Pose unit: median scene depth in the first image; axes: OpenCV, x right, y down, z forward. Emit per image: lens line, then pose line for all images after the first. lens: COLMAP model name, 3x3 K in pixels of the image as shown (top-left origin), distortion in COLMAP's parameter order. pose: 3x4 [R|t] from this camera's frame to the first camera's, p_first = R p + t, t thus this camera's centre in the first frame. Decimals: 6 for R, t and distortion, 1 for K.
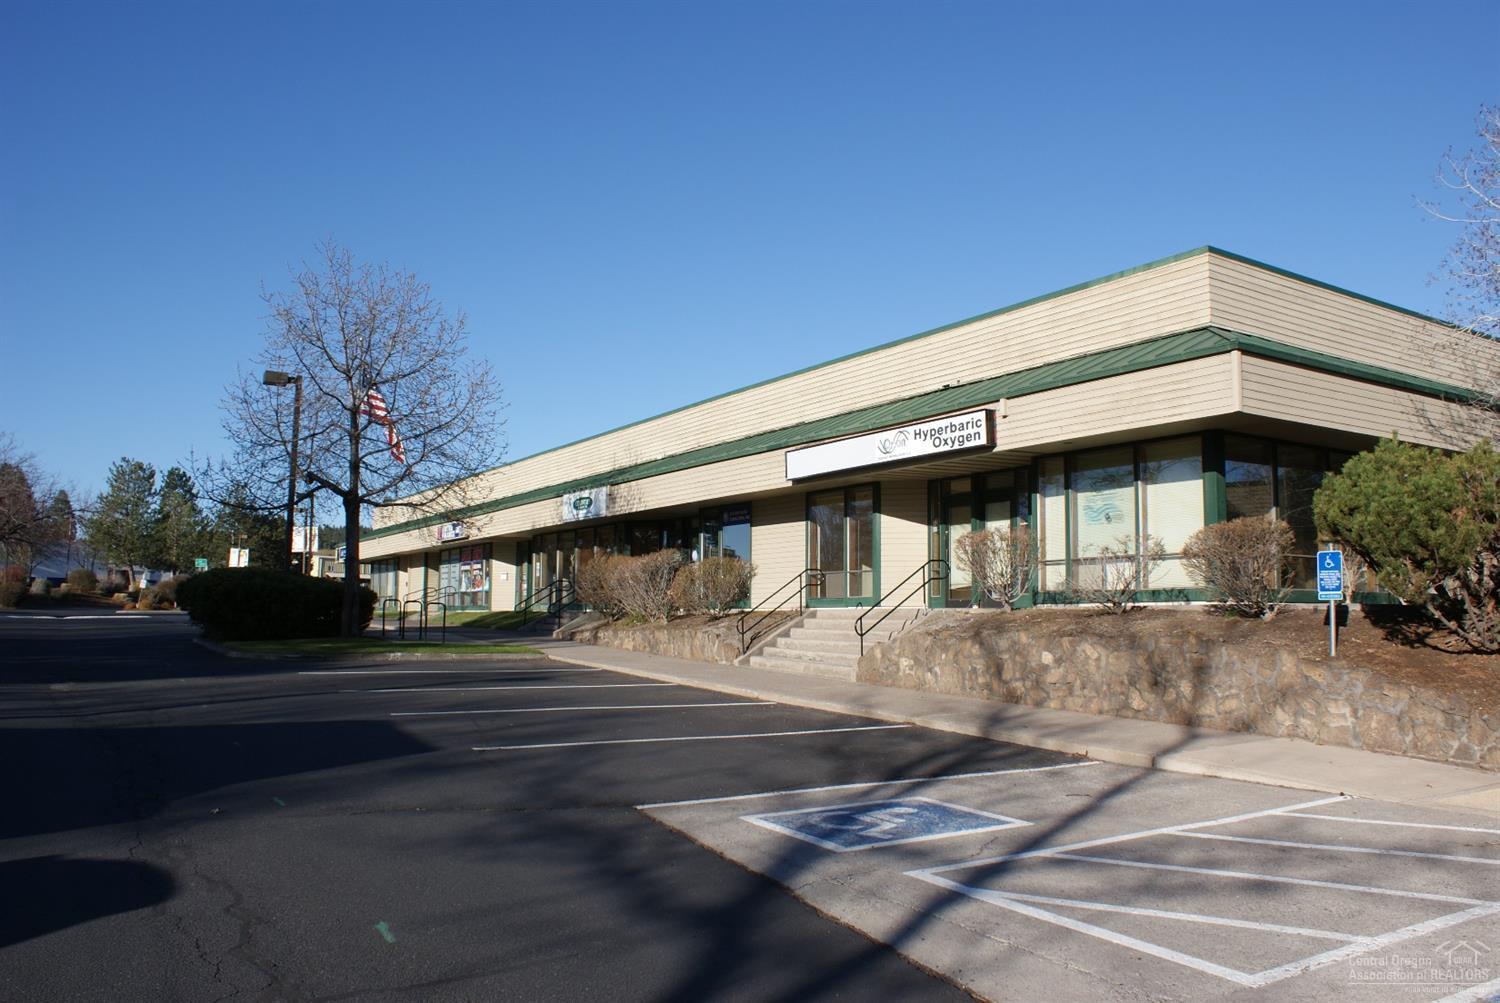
lens RADIAL K [[1103.2, 0, 750.0], [0, 1103.2, 501.5], [0, 0, 1]] dist [-0.091407, -0.000592]
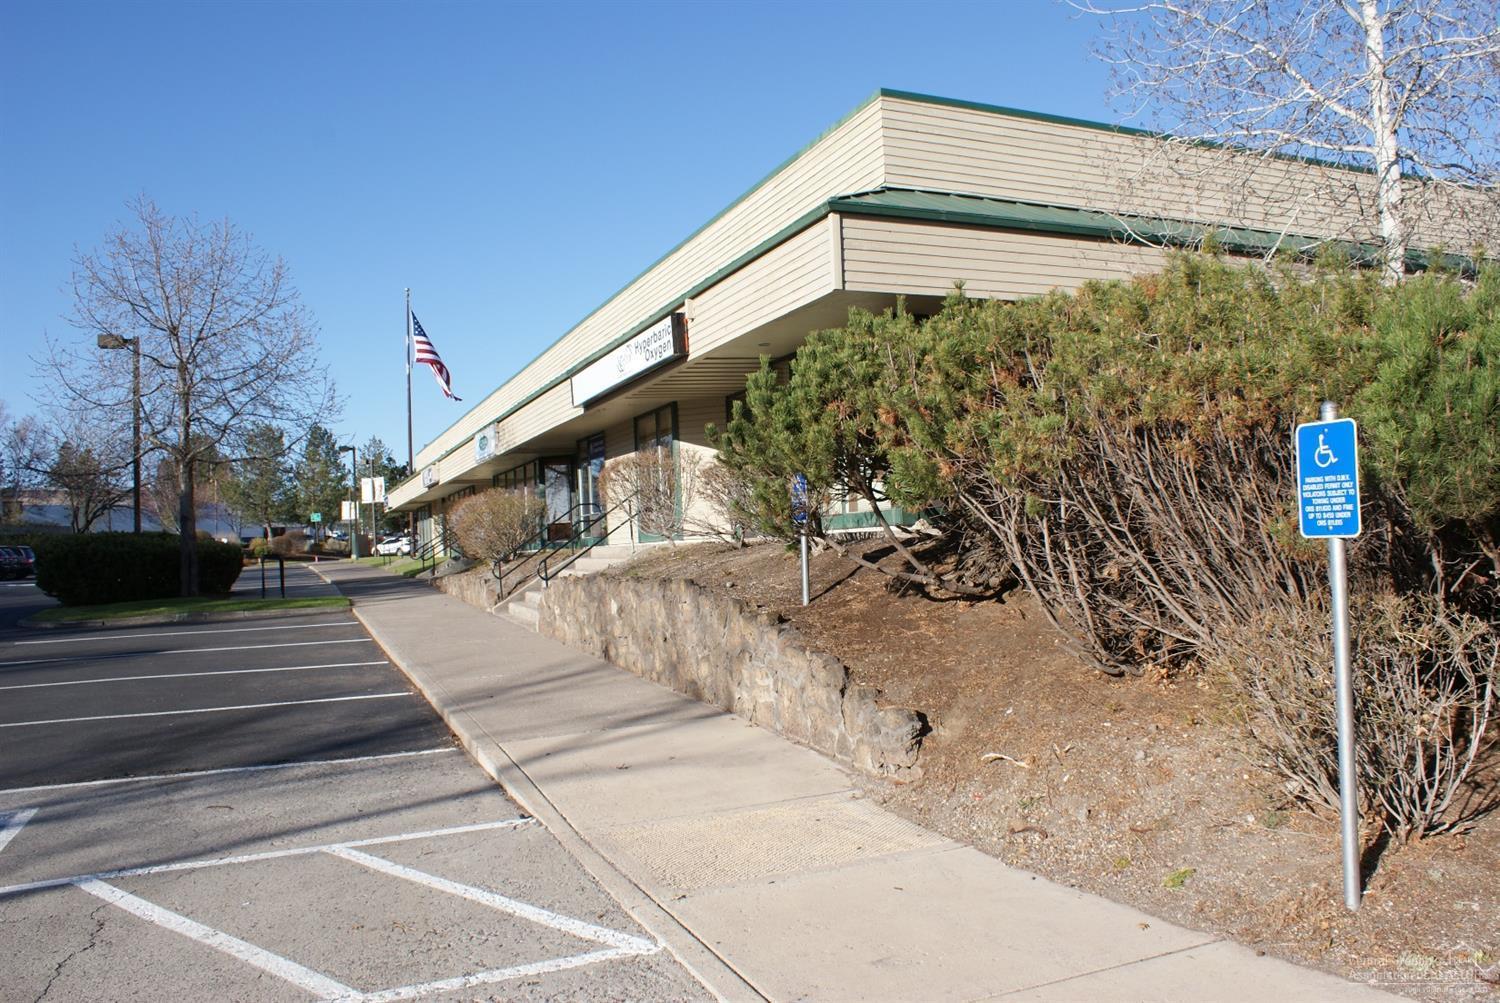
lens RADIAL K [[1103.2, 0, 750.0], [0, 1103.2, 501.5], [0, 0, 1]] dist [-0.091407, -0.000592]
pose [[0.988160, -0.054873, -0.143276, 0.378248], [0.064557, 0.995870, 0.063838, 0.011549], [0.139181, -0.072331, 0.987622, 0.140847]]
